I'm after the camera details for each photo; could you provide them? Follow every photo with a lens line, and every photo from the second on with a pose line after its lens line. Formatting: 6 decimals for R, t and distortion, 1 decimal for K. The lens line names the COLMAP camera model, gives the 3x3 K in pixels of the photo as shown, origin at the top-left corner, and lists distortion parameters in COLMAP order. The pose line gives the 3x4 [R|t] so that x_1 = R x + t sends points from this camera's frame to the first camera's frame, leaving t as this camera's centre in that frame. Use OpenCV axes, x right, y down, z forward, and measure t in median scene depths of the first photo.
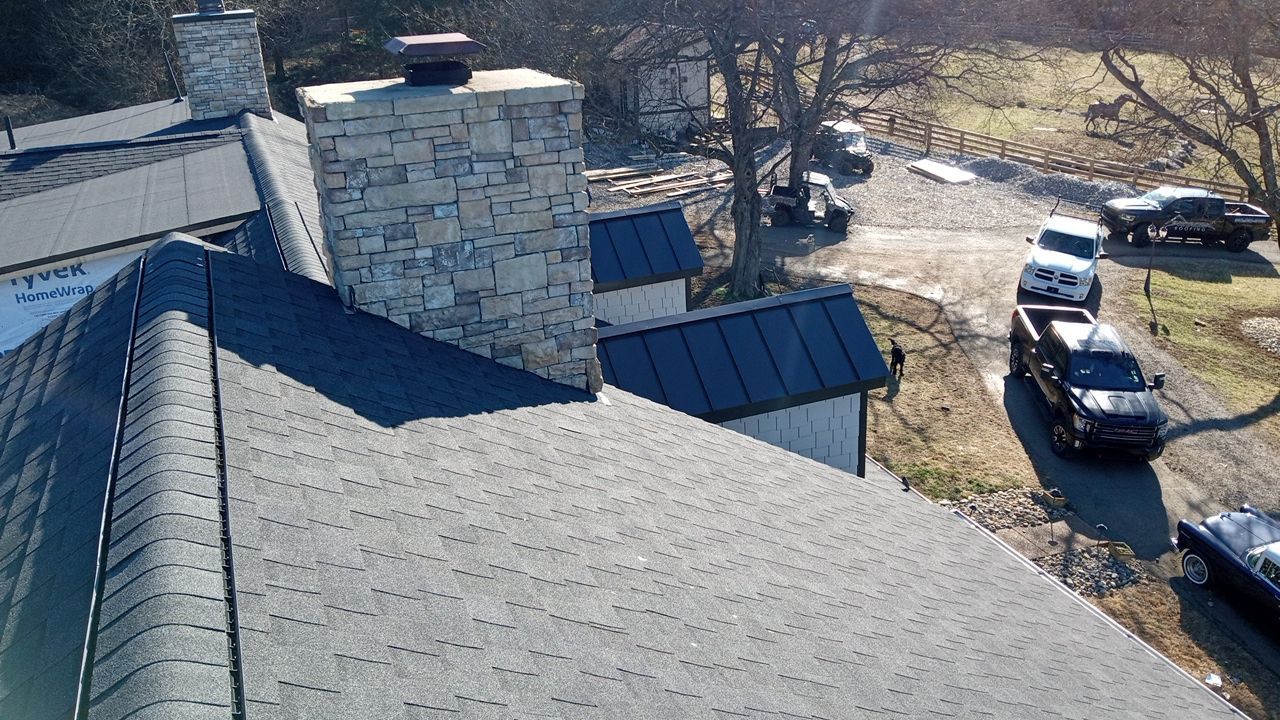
lens RADIAL K [[1081.0, 0, 638.5], [0, 1081.0, 361.1], [0, 0, 1]] dist [0.002421, -0.011556]
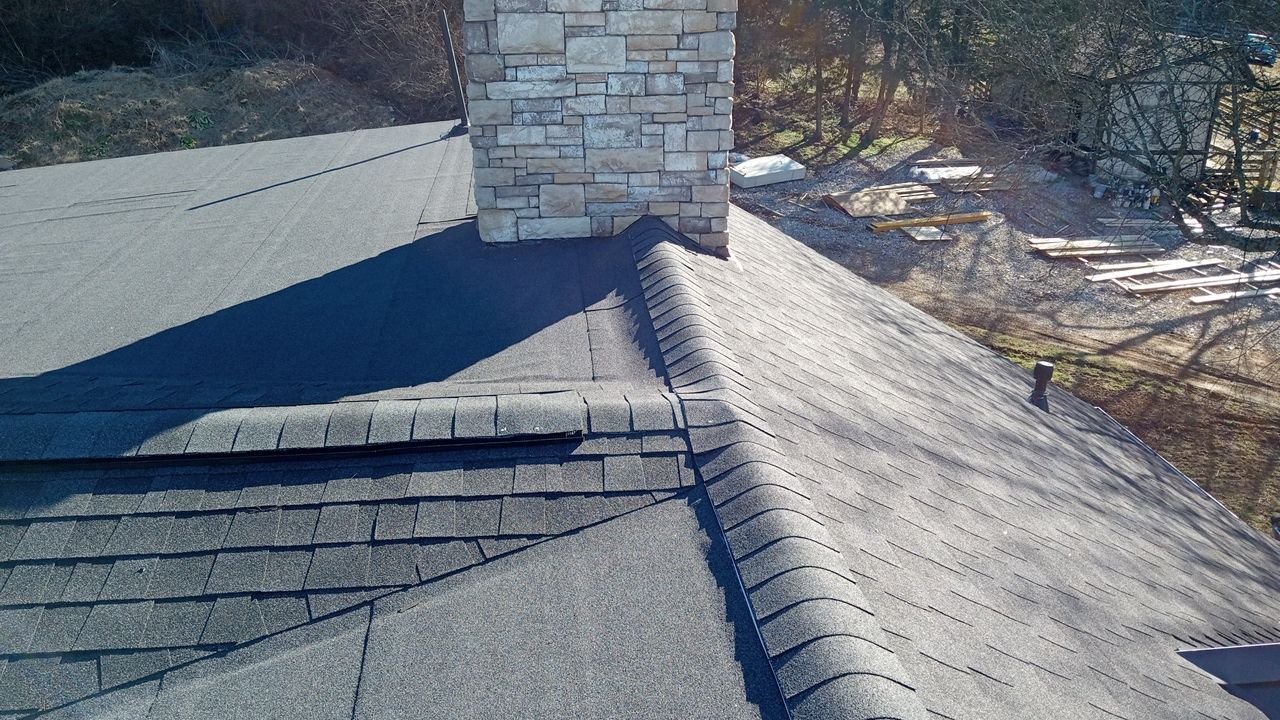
lens RADIAL K [[1081.0, 0, 640.5], [0, 1081.0, 358.9], [0, 0, 1]] dist [0.002421, -0.011556]
pose [[0.964001, 0.137314, -0.227700, -0.132354], [-0.135836, 0.990482, 0.022226, -0.090550], [0.228585, 0.009504, 0.973478, 0.321268]]
